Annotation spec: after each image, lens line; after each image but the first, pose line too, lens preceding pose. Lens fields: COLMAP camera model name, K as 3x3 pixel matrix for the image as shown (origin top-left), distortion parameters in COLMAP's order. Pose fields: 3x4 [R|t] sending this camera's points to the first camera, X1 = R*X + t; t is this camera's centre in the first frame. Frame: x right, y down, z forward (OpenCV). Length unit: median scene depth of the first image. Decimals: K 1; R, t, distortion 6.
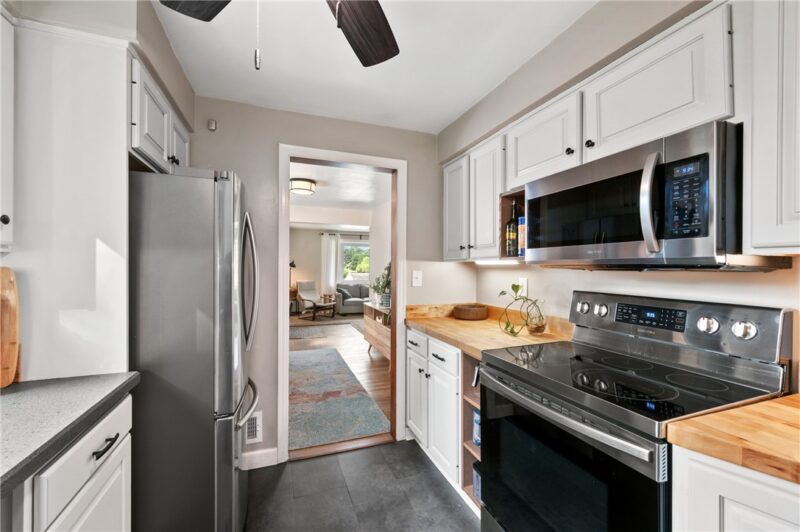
lens RADIAL K [[333.4, 0, 400.0], [0, 333.4, 266.0], [0, 0, 1]] dist [0.000406, 0.000014]
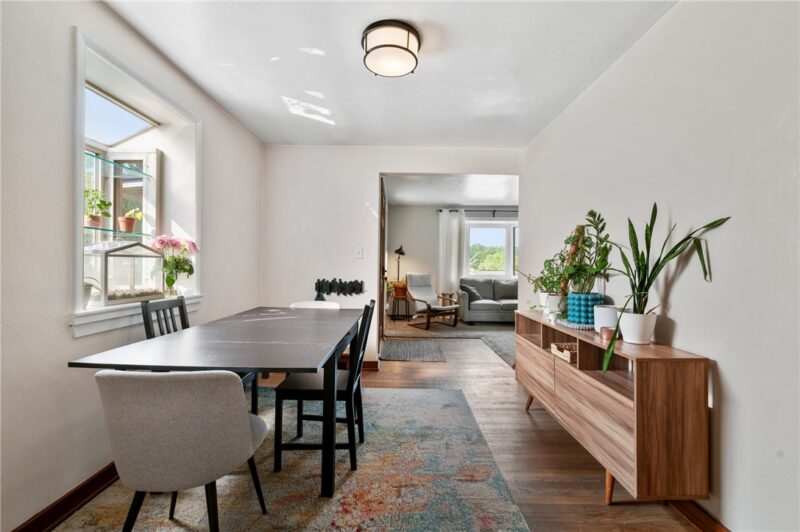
lens RADIAL K [[347.3, 0, 400.0], [0, 347.3, 266.0], [0, 0, 1]] dist [0.001362, -0.000004]
pose [[0.938868, 0.001928, -0.344272, -0.060289], [-0.001057, 0.999996, 0.002720, 0.026749], [0.344275, -0.002190, 0.938866, 0.284721]]
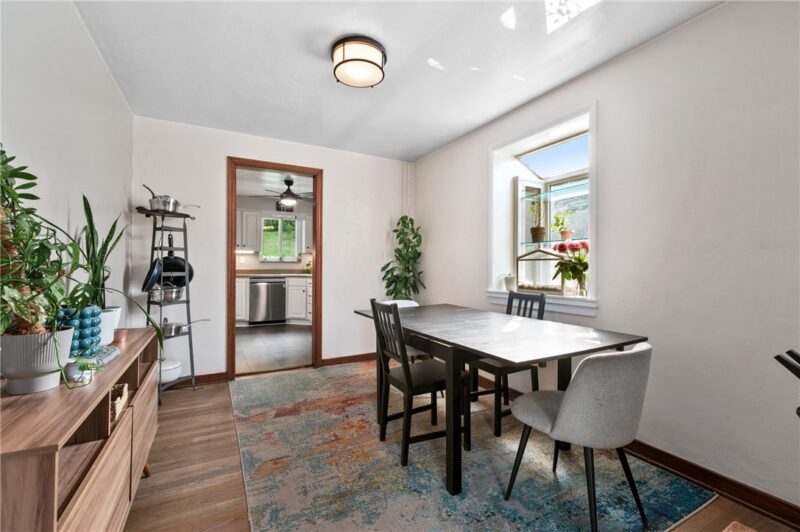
lens RADIAL K [[347.3, 0, 400.0], [0, 347.3, 266.0], [0, 0, 1]] dist [0.001362, -0.000004]
pose [[-0.989799, -0.010364, -0.142097, -0.143231], [-0.009935, 0.999944, -0.003729, 0.029382], [0.142127, -0.002279, -0.989846, 0.762736]]
